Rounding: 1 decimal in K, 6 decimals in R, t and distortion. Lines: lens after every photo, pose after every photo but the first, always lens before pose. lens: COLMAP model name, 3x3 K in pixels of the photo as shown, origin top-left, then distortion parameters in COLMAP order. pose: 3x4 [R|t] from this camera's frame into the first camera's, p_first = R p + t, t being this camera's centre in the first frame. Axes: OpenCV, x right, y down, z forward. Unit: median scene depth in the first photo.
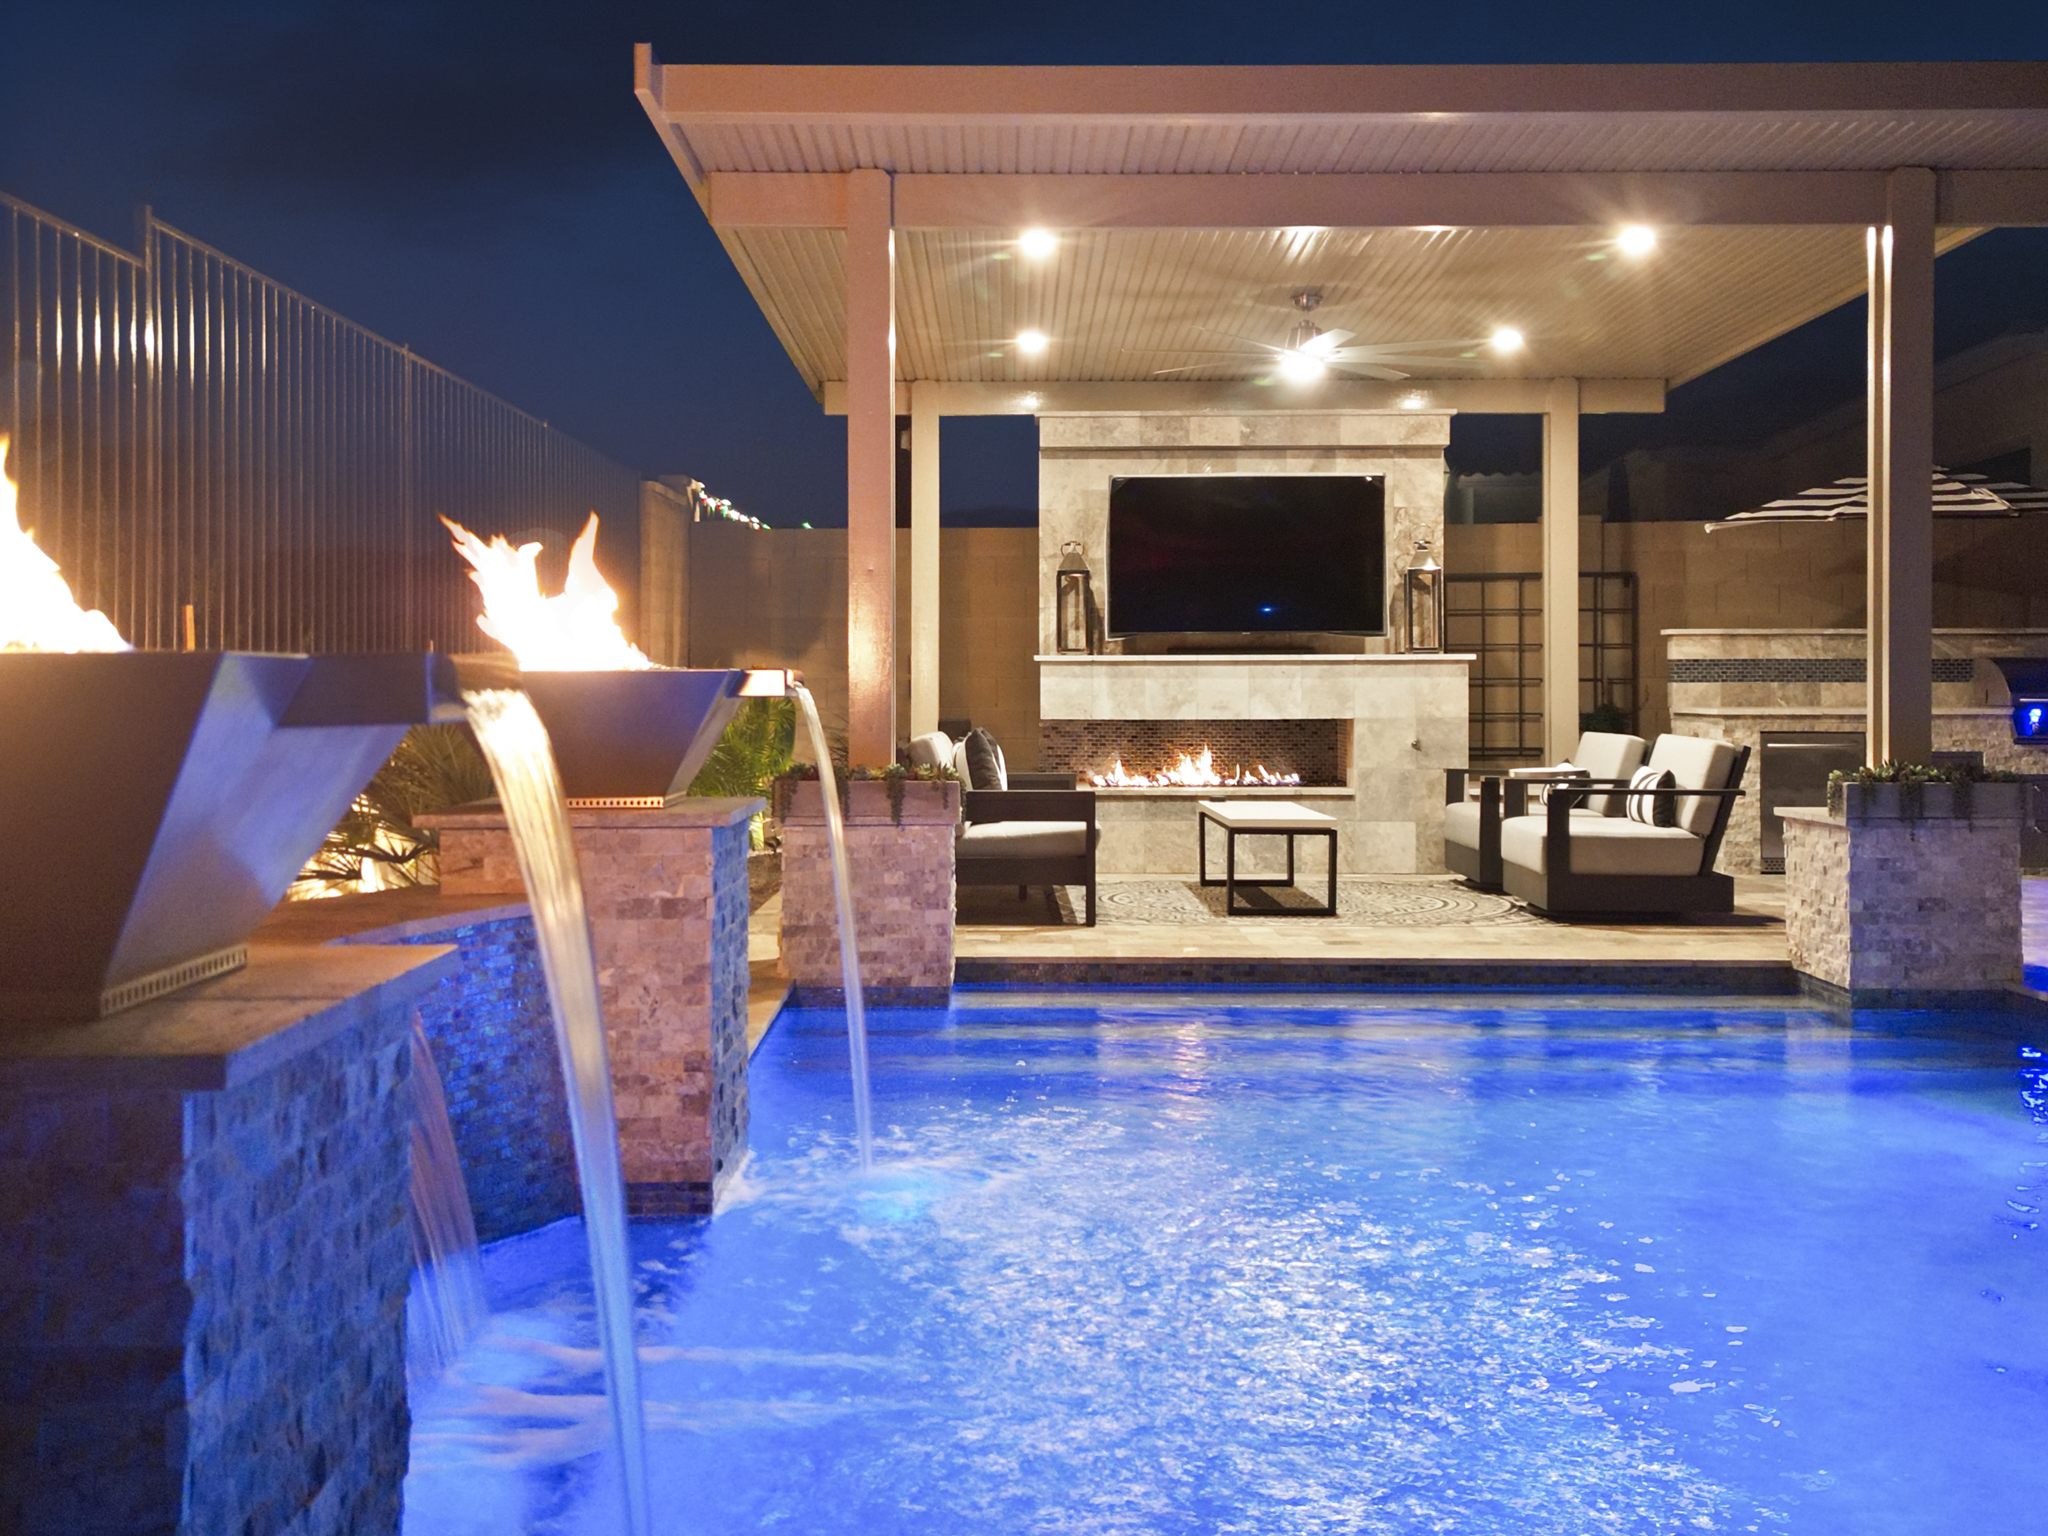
lens RADIAL K [[2097.8, 0, 985.5], [0, 2097.8, 670.7], [0, 0, 1]] dist [0.021192, 0.000000]
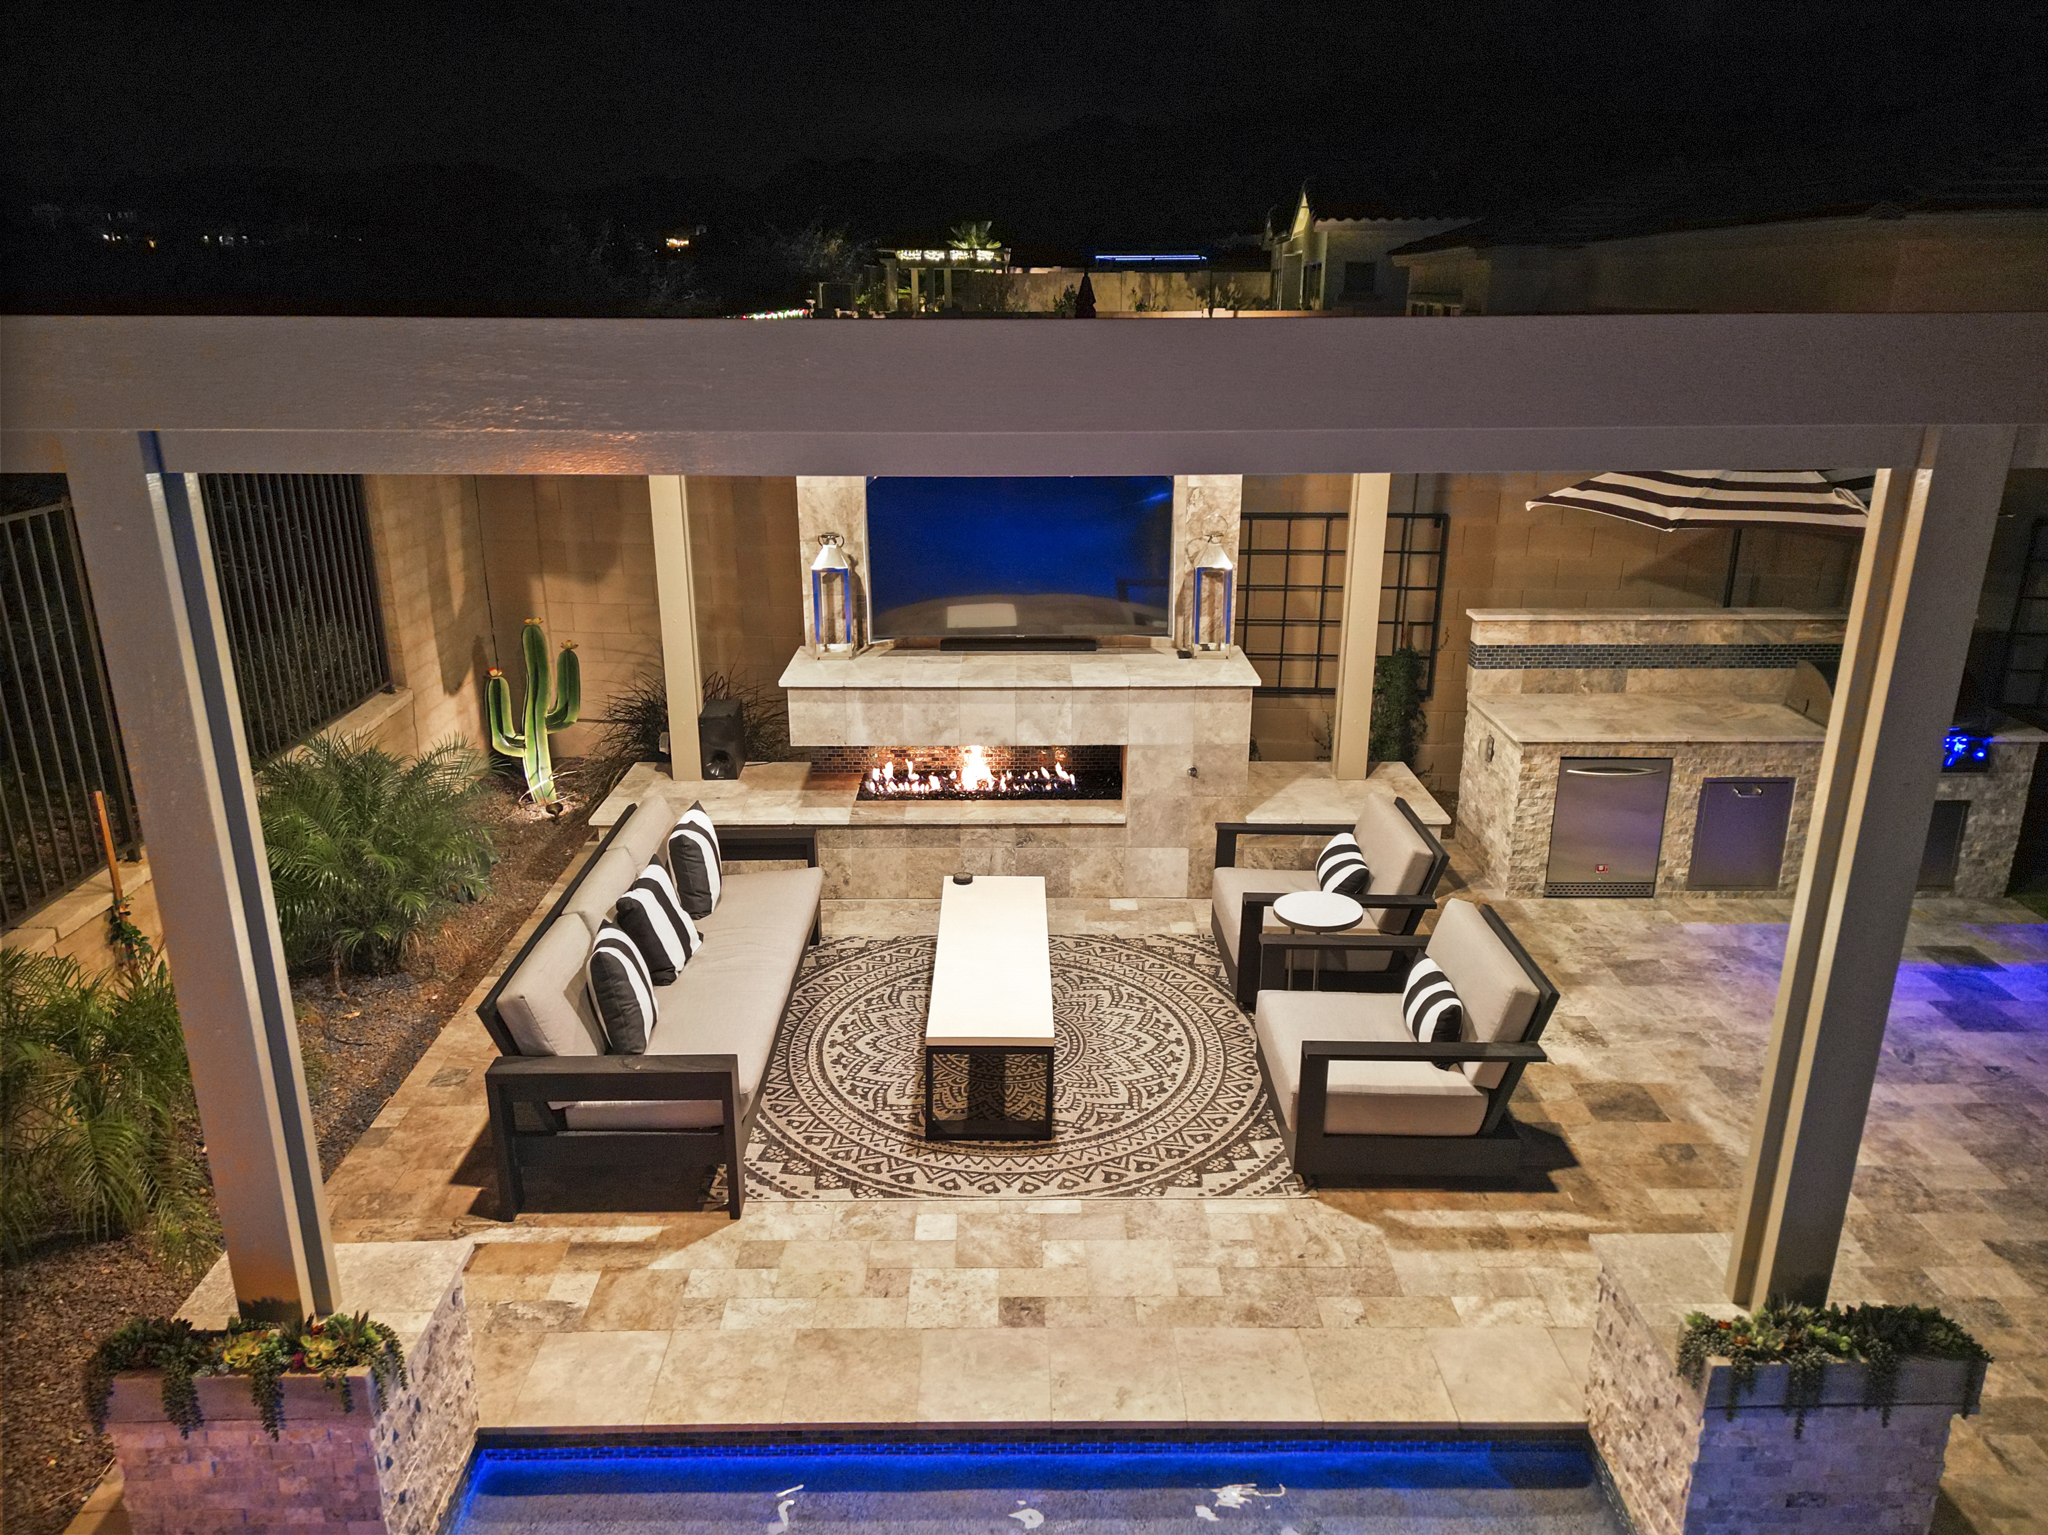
lens RADIAL K [[1425.5, 0, 1021.3], [0, 1425.5, 755.2], [0, 0, 1]] dist [0.056344, -0.051654]
pose [[0.999784, -0.006325, 0.019803, 0.116200], [-0.000236, 0.949085, 0.315021, -0.172113], [-0.020788, -0.314957, 0.948878, 0.400584]]
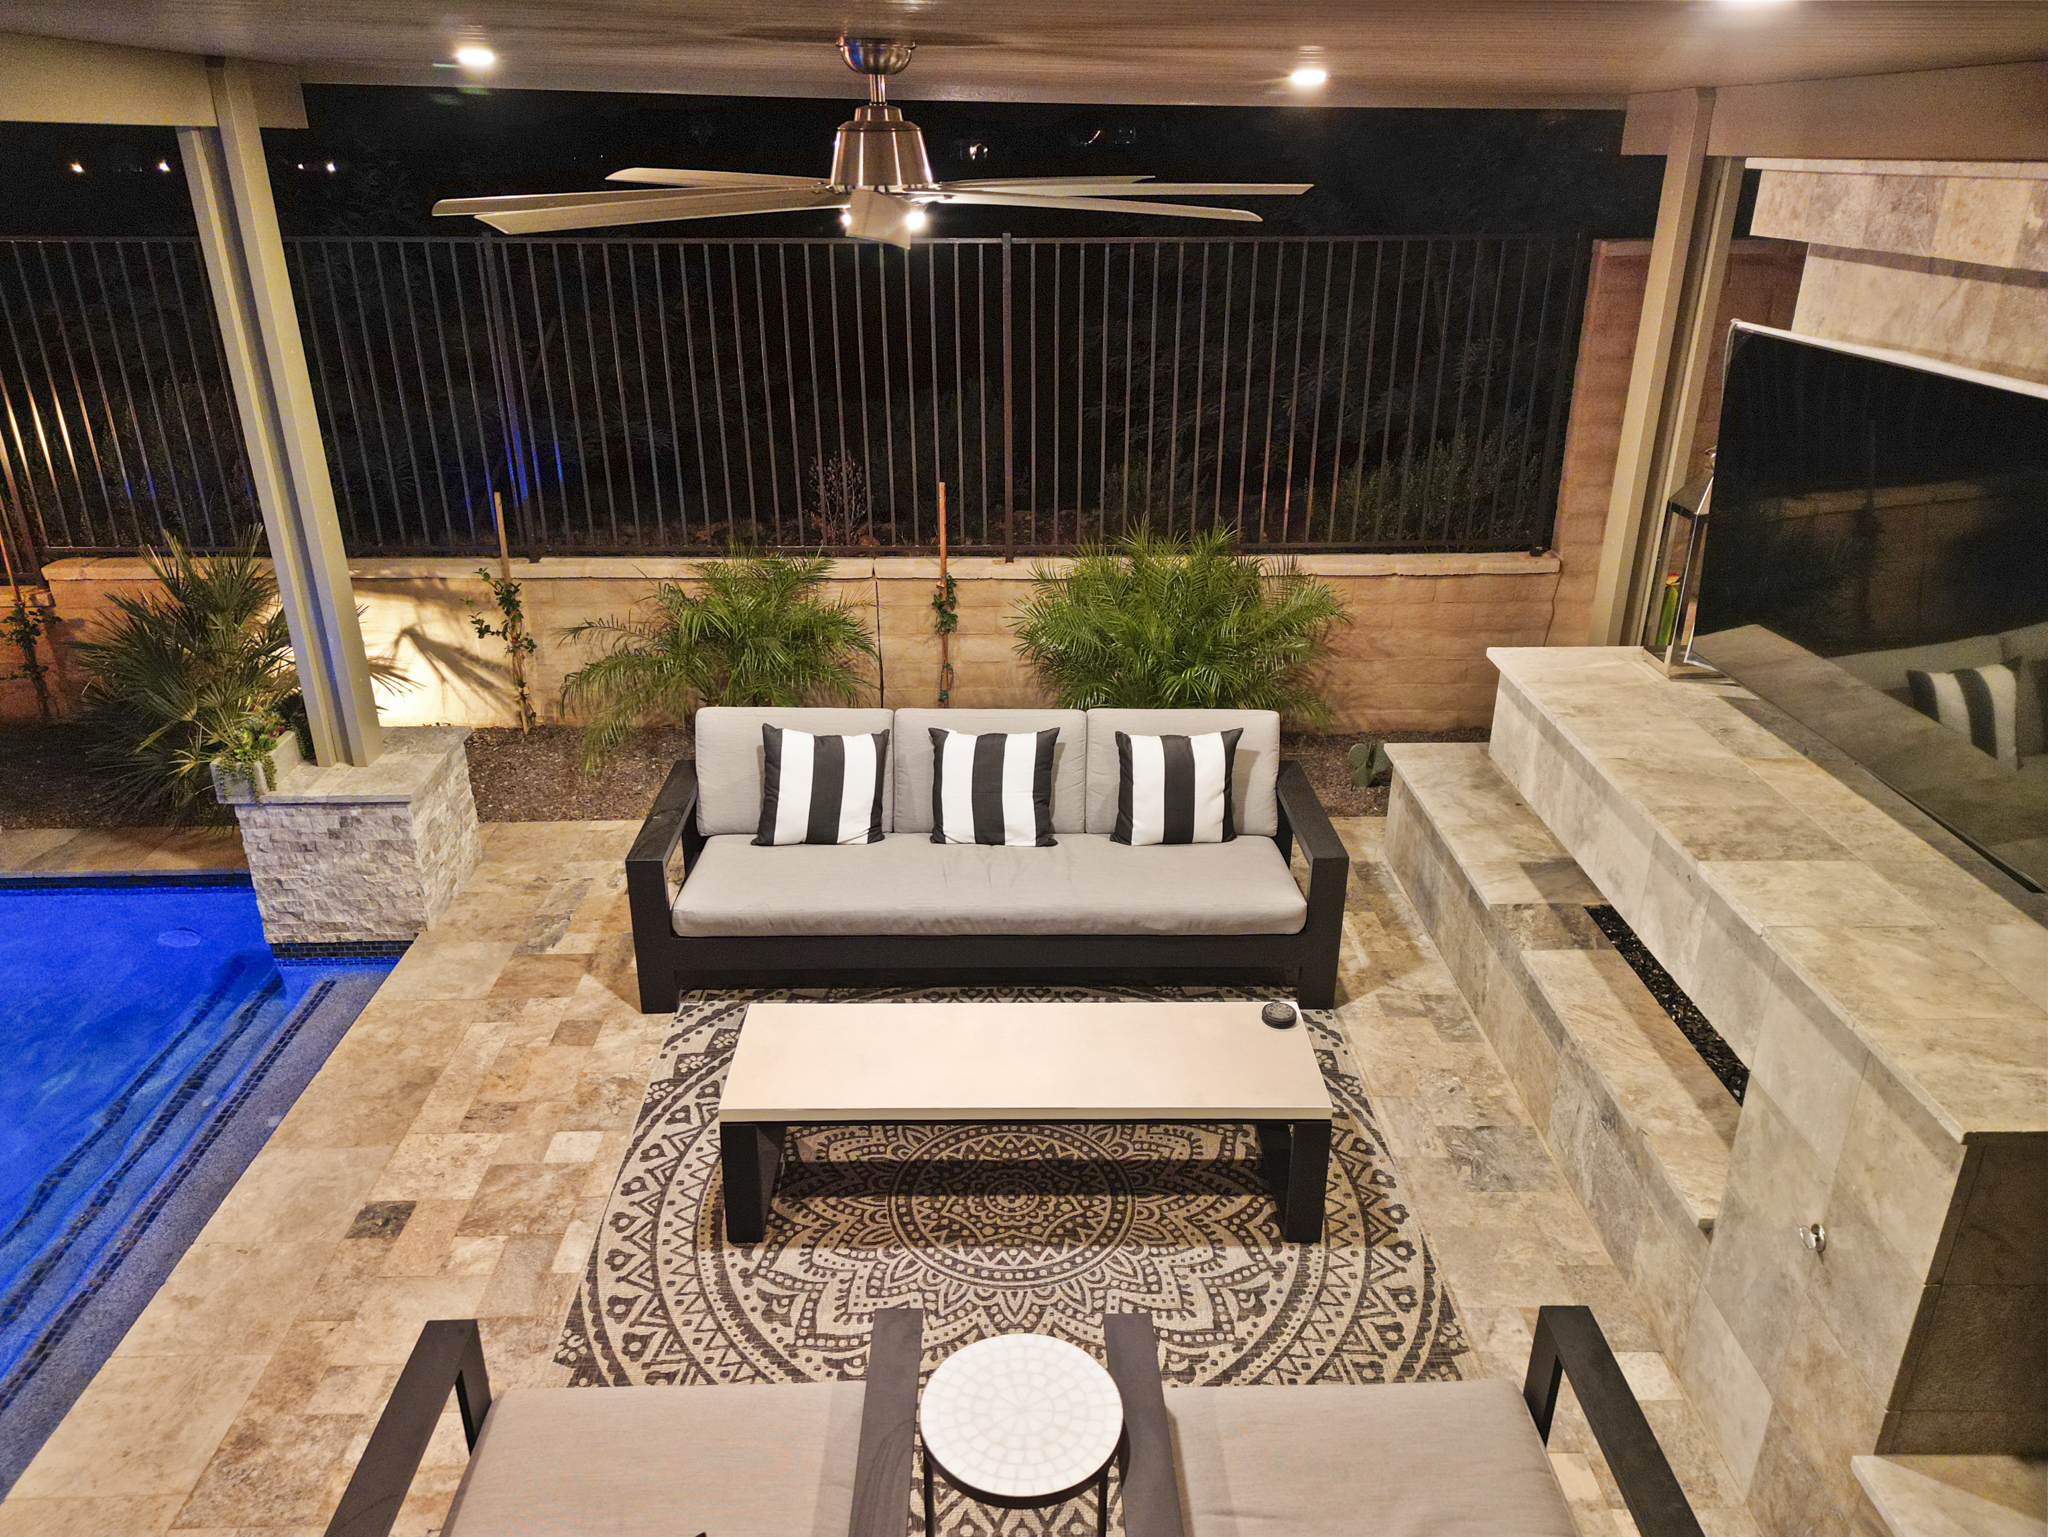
lens RADIAL K [[1425.5, 0, 1018.5], [0, 1425.5, 767.6], [0, 0, 1]] dist [0.056344, -0.051654]
pose [[0.032191, 0.398212, -0.916729, 0.391453], [0.004589, 0.917135, 0.398549, -0.134277], [0.999471, -0.017036, 0.027696, 0.861461]]
